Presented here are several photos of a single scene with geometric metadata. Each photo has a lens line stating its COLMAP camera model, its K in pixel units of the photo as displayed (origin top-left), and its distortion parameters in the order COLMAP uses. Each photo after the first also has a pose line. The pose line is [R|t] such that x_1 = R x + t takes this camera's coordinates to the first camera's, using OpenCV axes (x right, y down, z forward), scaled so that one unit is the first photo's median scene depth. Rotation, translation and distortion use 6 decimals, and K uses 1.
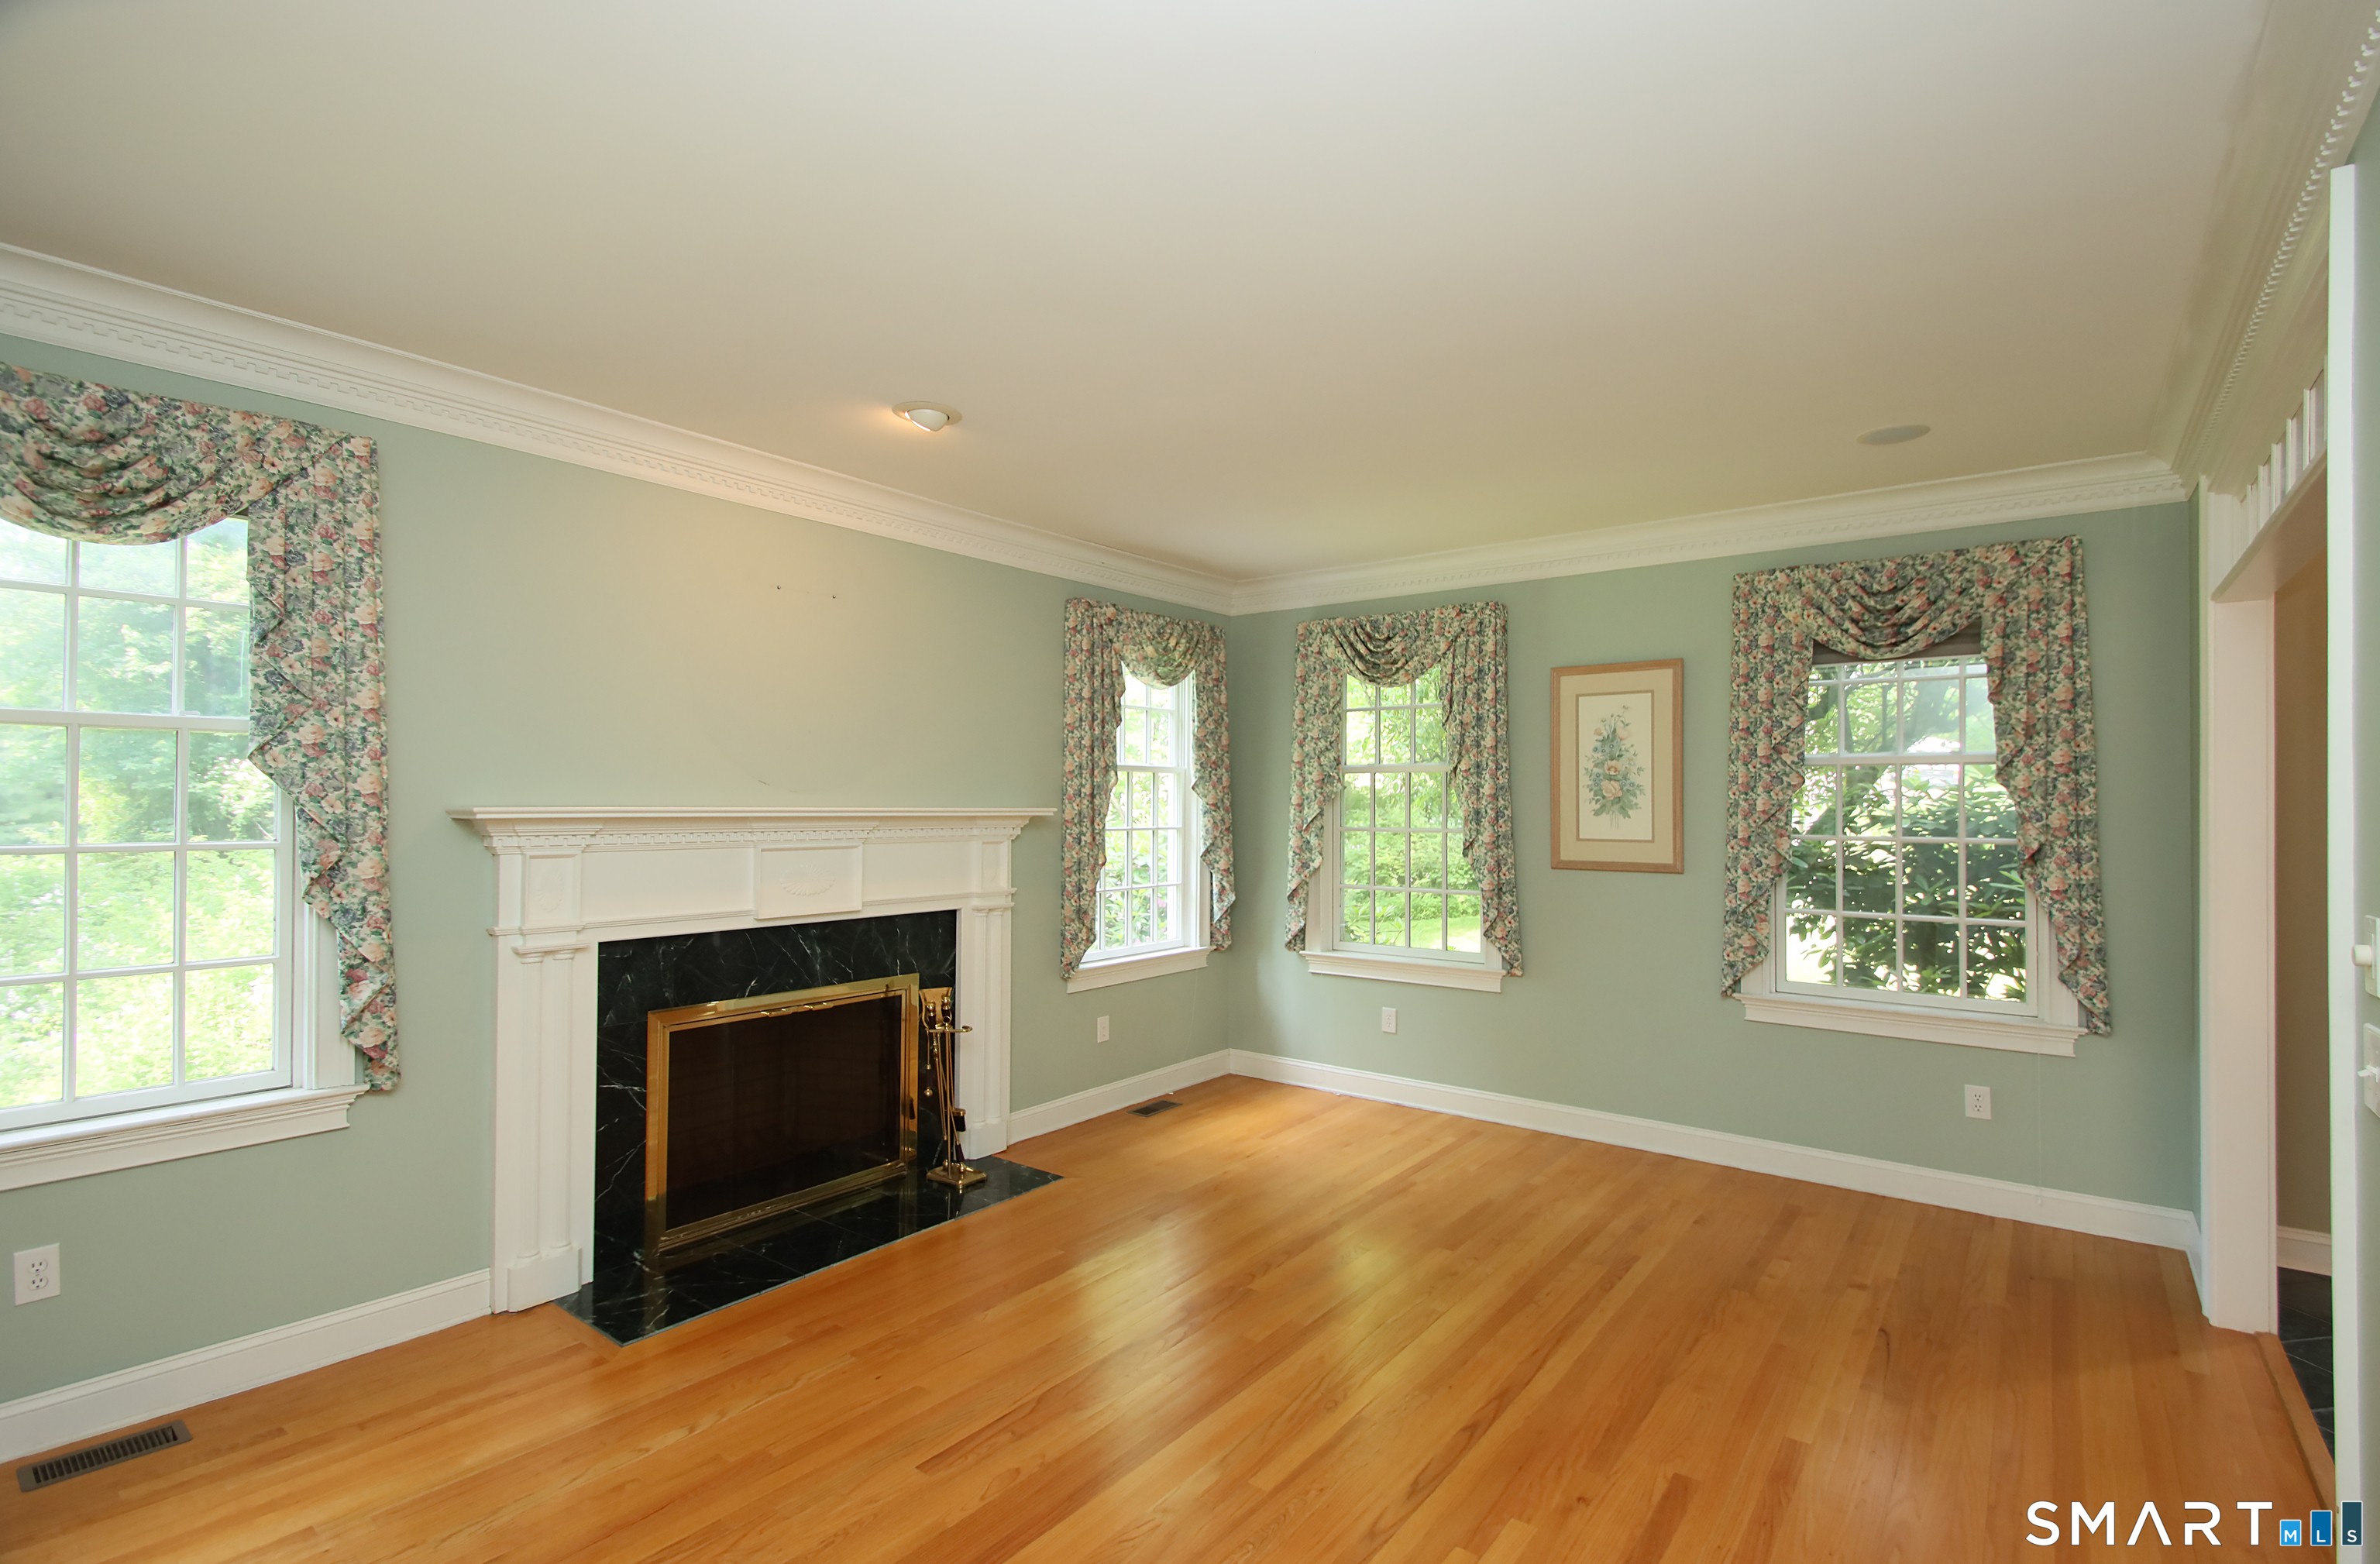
lens RADIAL K [[1111.8, 0, 1219.2], [0, 1111.8, 780.3], [0, 0, 1]] dist [0.012372, -0.018352]
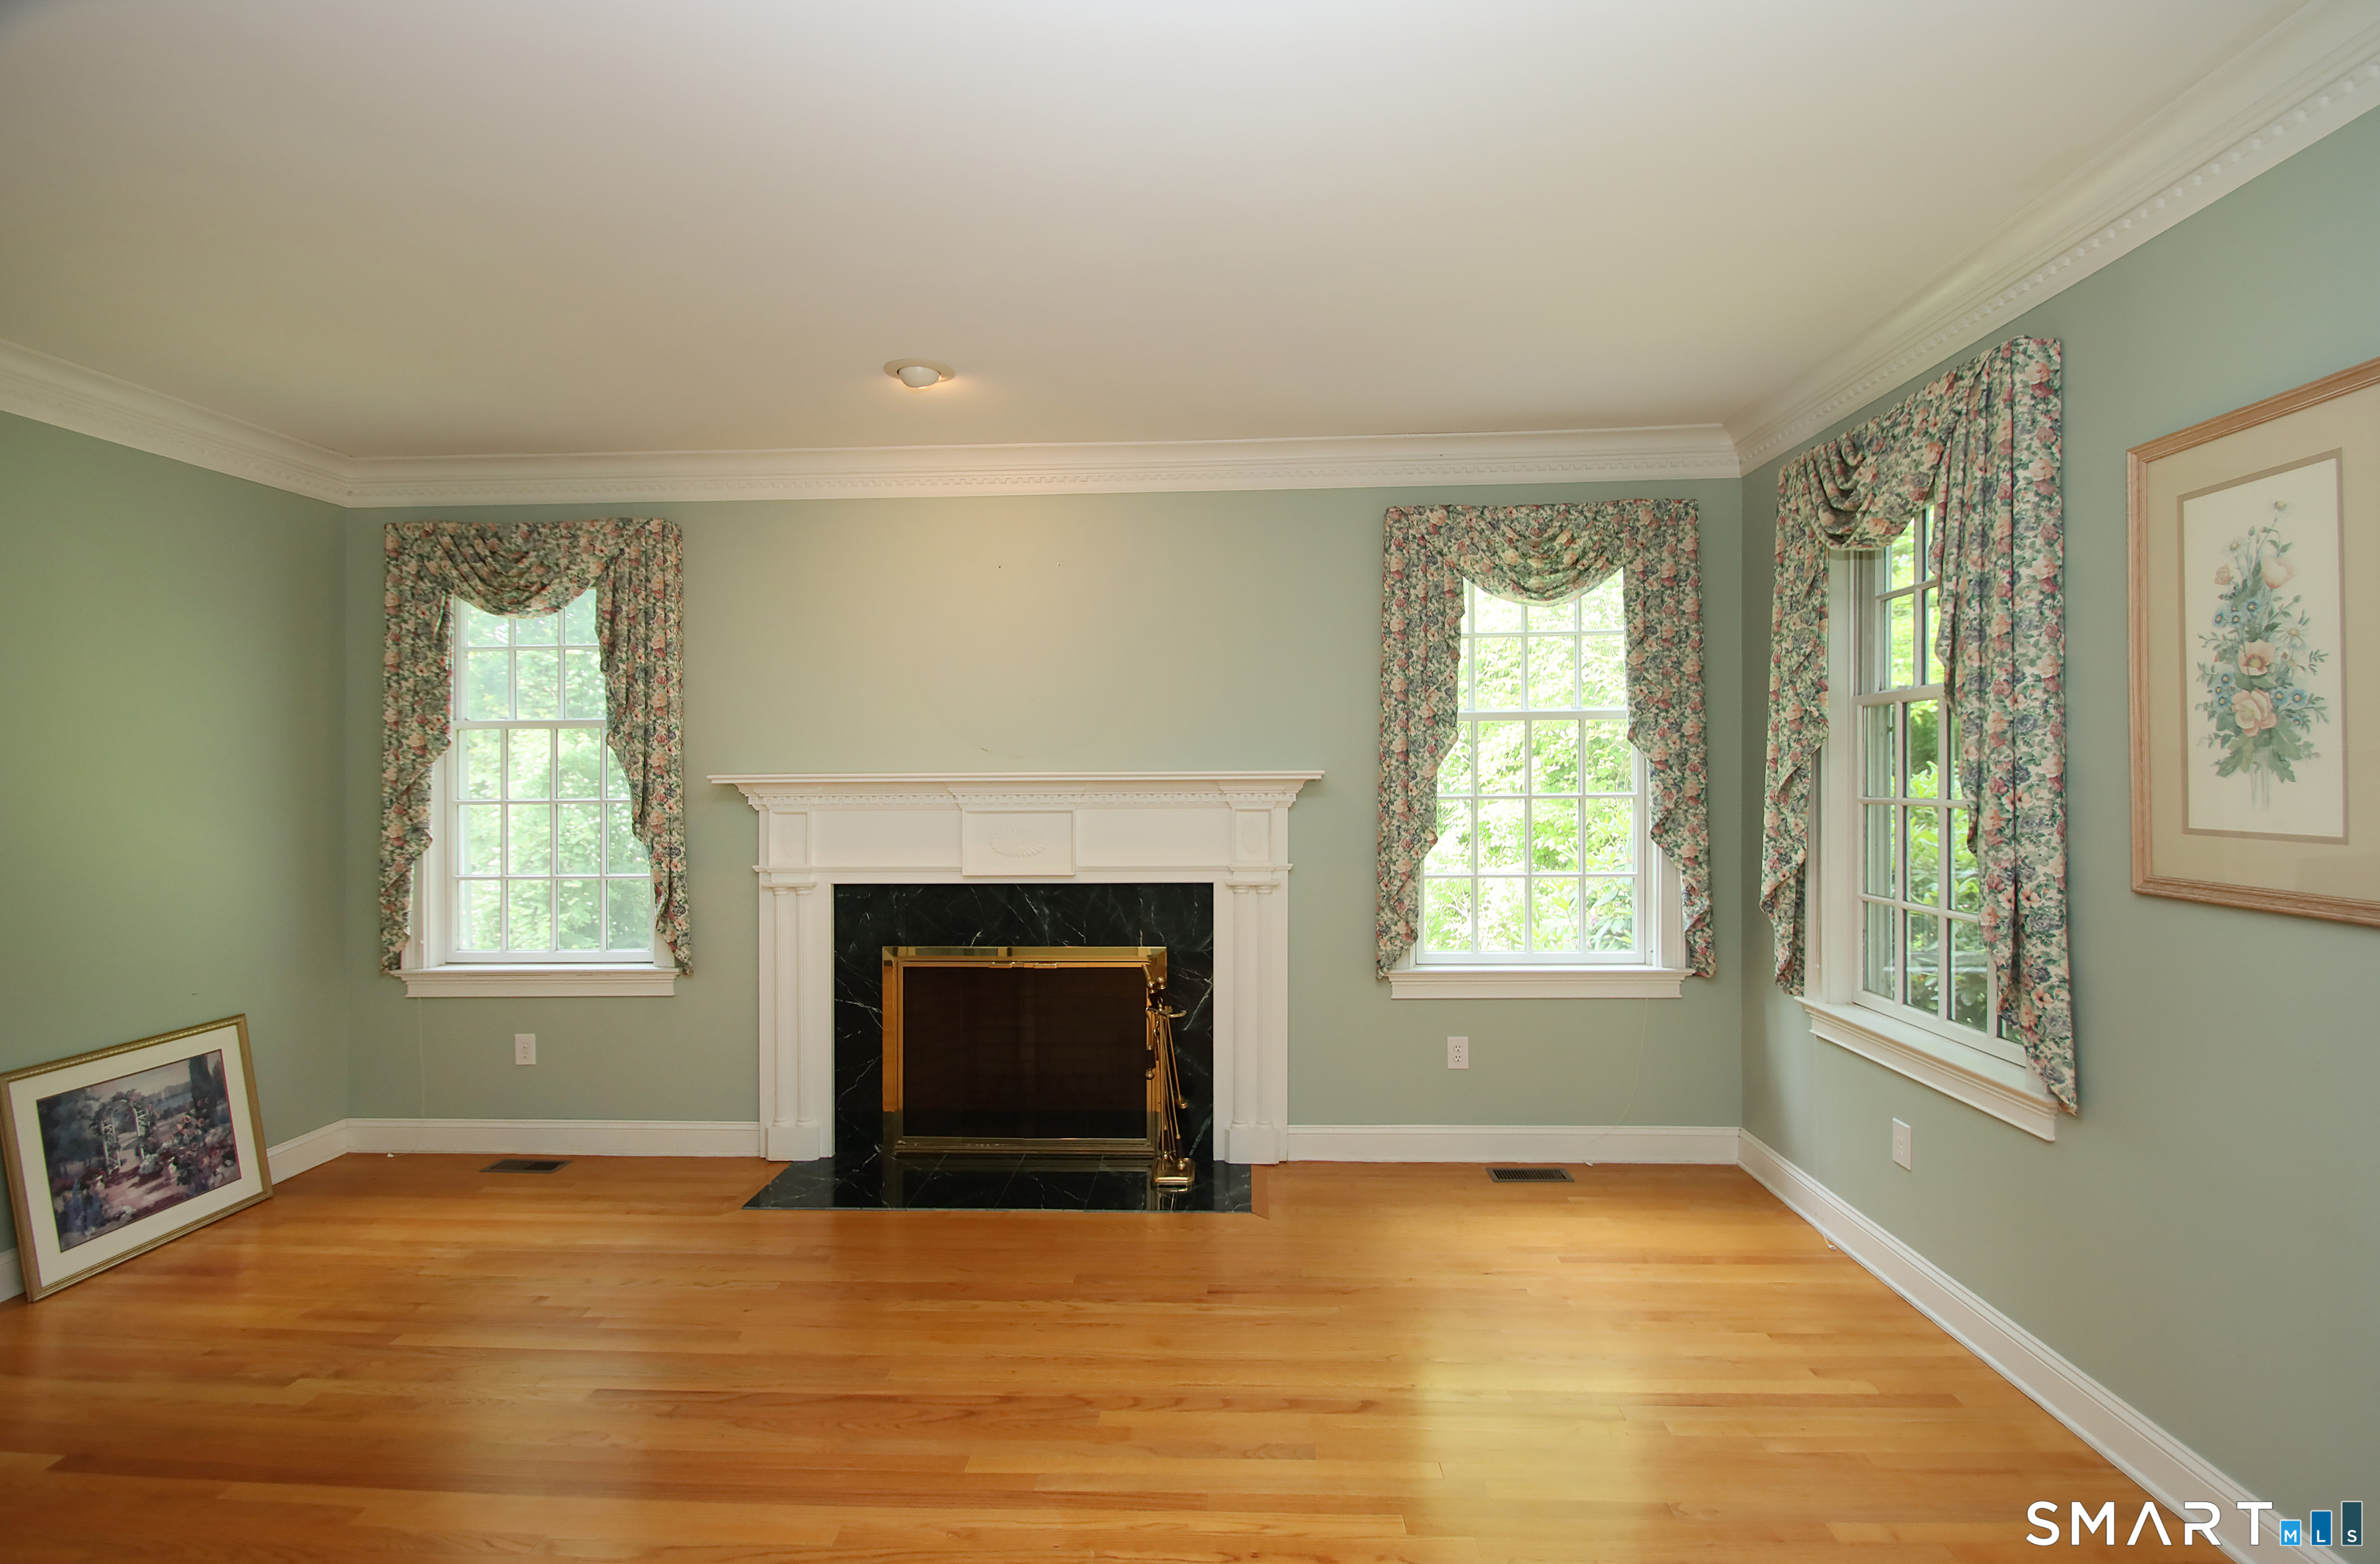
lens RADIAL K [[1100.4, 0, 1187.0], [0, 1100.4, 757.4], [0, 0, 1]] dist [0.003872, -0.013763]
pose [[0.559961, -0.019405, -0.828292, 0.472779], [0.029107, 0.999569, -0.003740, 0.015505], [0.828008, -0.022015, 0.560284, 0.455486]]
